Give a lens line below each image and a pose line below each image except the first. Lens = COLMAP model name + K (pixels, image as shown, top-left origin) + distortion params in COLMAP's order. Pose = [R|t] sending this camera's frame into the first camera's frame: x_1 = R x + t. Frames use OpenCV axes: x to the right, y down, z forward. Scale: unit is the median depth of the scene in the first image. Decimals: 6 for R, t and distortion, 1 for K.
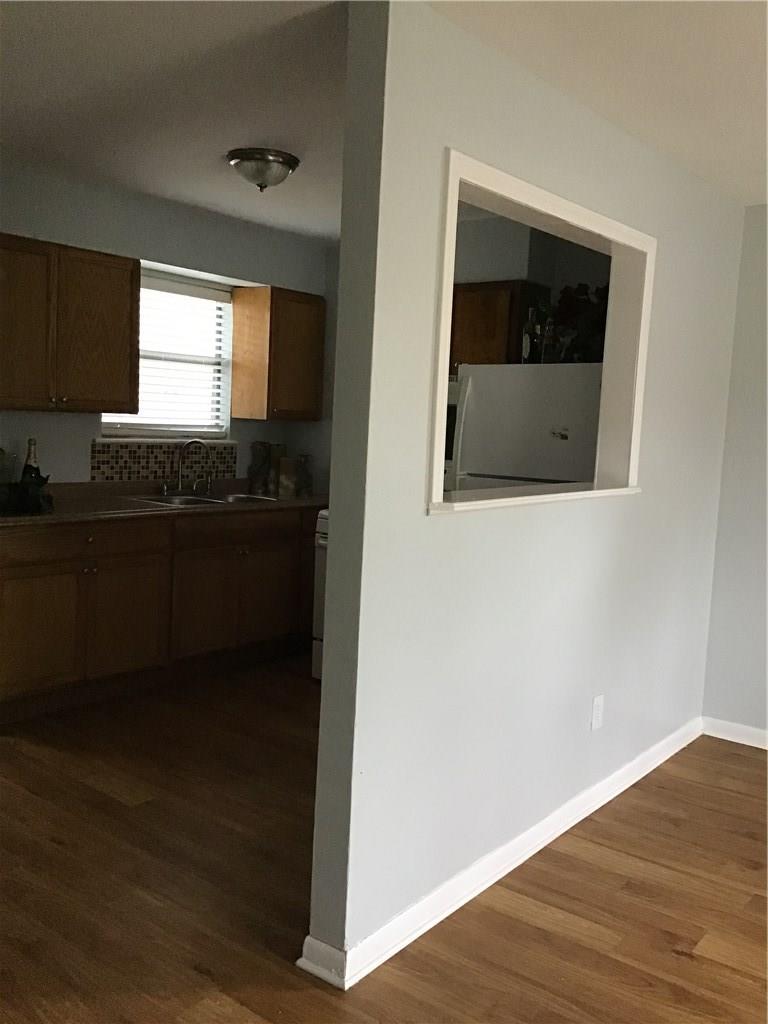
lens RADIAL K [[898.7, 0, 387.5], [0, 898.7, 505.8], [0, 0, 1]] dist [0.101045, -0.171080]
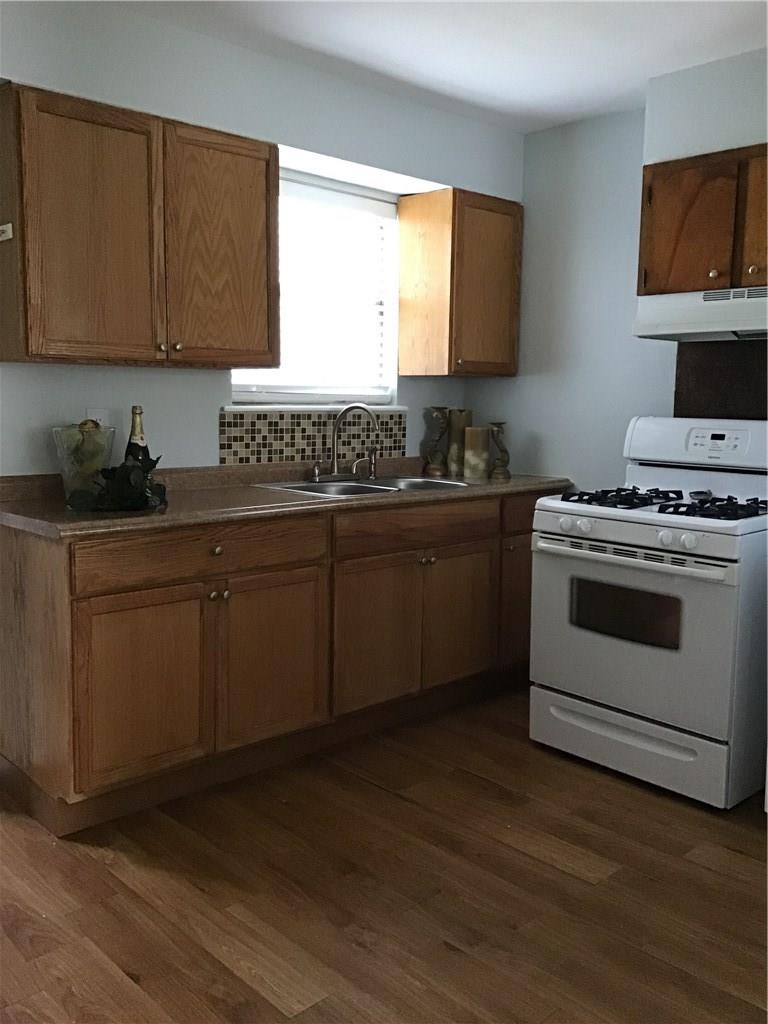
lens RADIAL K [[906.1, 0, 386.4], [0, 906.1, 506.6], [0, 0, 1]] dist [0.100568, -0.178707]
pose [[0.988863, -0.018210, -0.147709, -0.082570], [0.021279, 0.999589, 0.019223, -0.004418], [0.147298, -0.022152, 0.988844, 0.280981]]
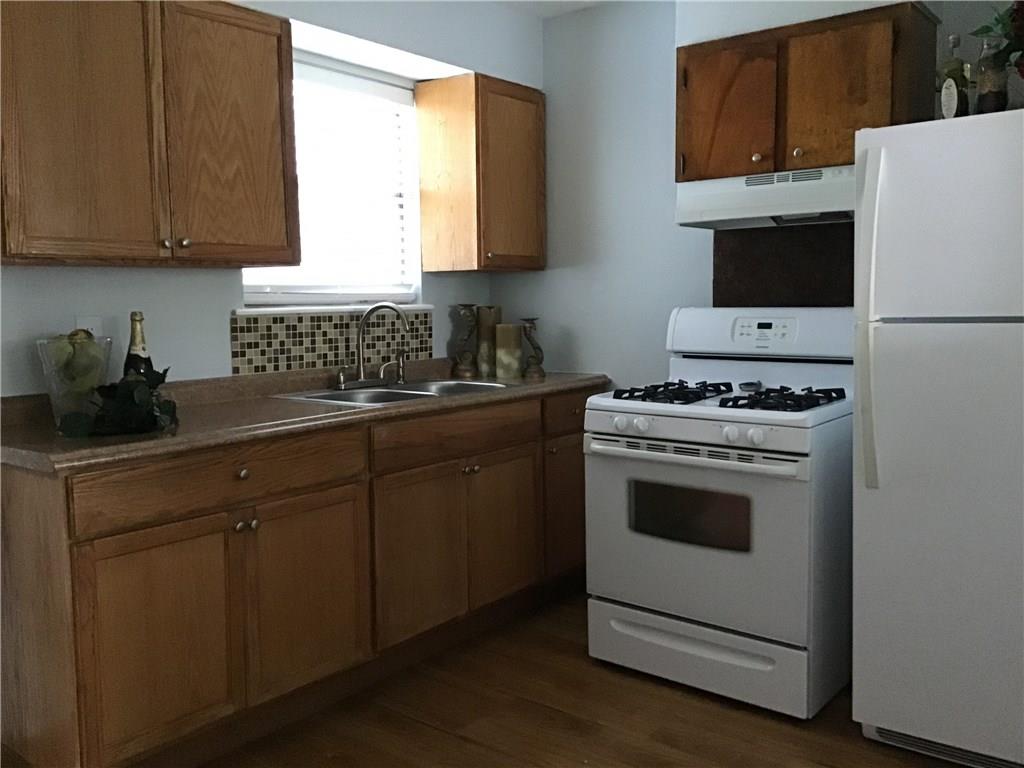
lens RADIAL K [[906.1, 0, 504.0], [0, 906.1, 378.4], [0, 0, 1]] dist [0.100568, -0.178707]
pose [[0.997894, -0.064019, -0.010473, -0.120573], [0.063952, 0.997931, -0.006608, -0.007630], [0.010874, 0.005925, 0.999923, 0.331410]]
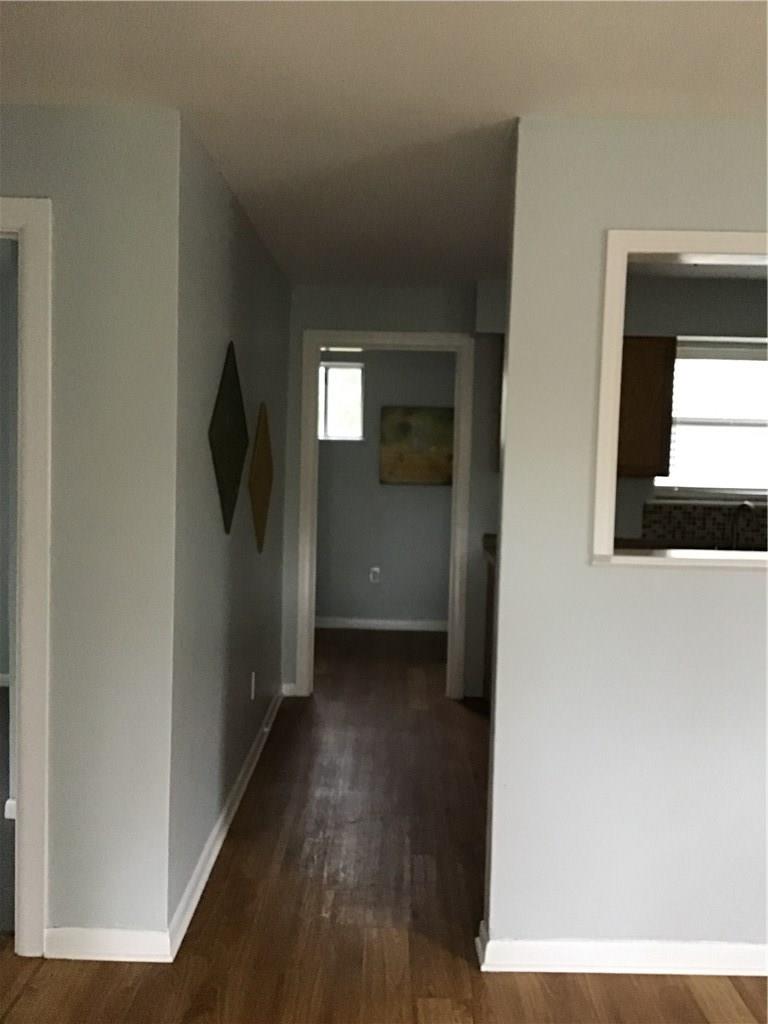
lens RADIAL K [[914.0, 0, 395.3], [0, 914.0, 501.0], [0, 0, 1]] dist [0.125902, -0.243068]
pose [[0.622620, 0.011552, -0.782439, 0.351791], [-0.074880, 0.996182, -0.044877, 0.000457], [0.778934, 0.086531, 0.621108, 0.060305]]
